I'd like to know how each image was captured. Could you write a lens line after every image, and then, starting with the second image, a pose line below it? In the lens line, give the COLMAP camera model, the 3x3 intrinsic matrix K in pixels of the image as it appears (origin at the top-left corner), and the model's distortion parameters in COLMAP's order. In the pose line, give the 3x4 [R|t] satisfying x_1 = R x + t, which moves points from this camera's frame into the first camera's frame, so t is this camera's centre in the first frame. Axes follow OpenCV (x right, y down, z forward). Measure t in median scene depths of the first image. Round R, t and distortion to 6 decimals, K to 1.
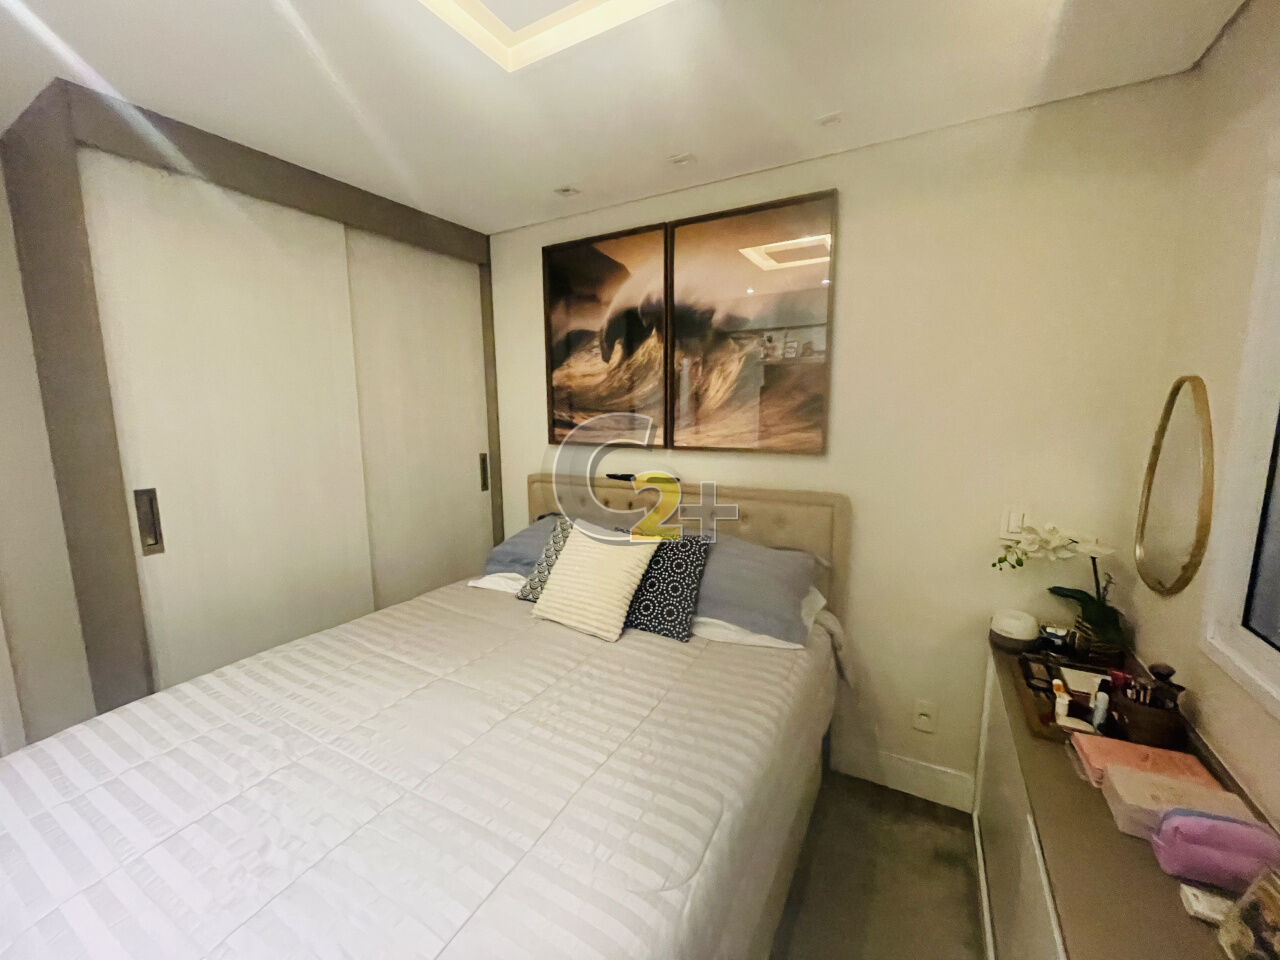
lens RADIAL K [[516.9, 0, 633.6], [0, 516.9, 485.6], [0, 0, 1]] dist [-0.004699, 0.000061]
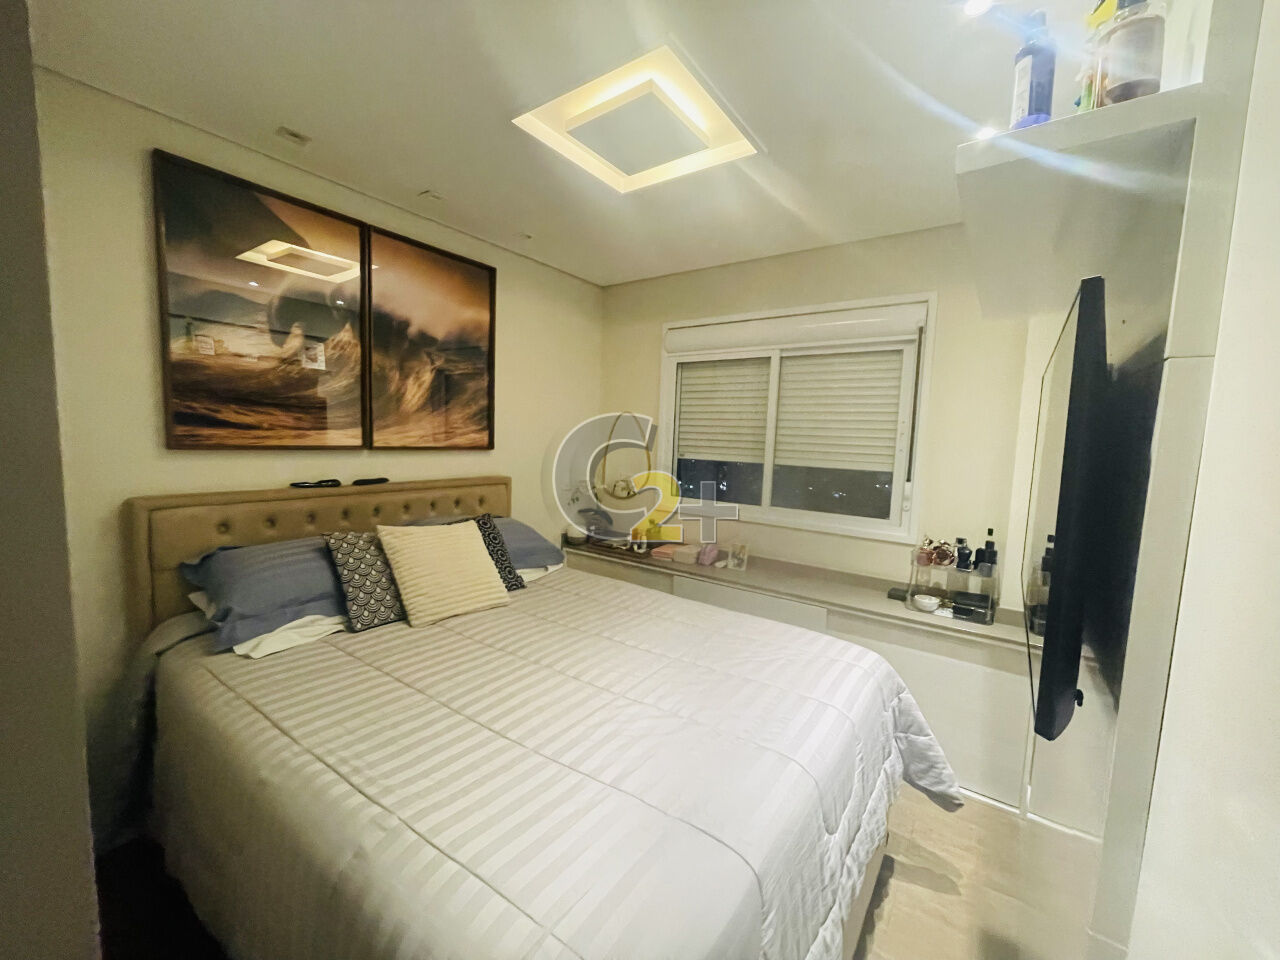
lens RADIAL K [[516.9, 0, 641.1], [0, 516.9, 479.1], [0, 0, 1]] dist [-0.004699, 0.000061]
pose [[0.087541, -0.073269, 0.993463, -0.888619], [0.115370, 0.991326, 0.062946, -0.018203], [-0.989458, 0.109105, 0.095235, 0.417309]]
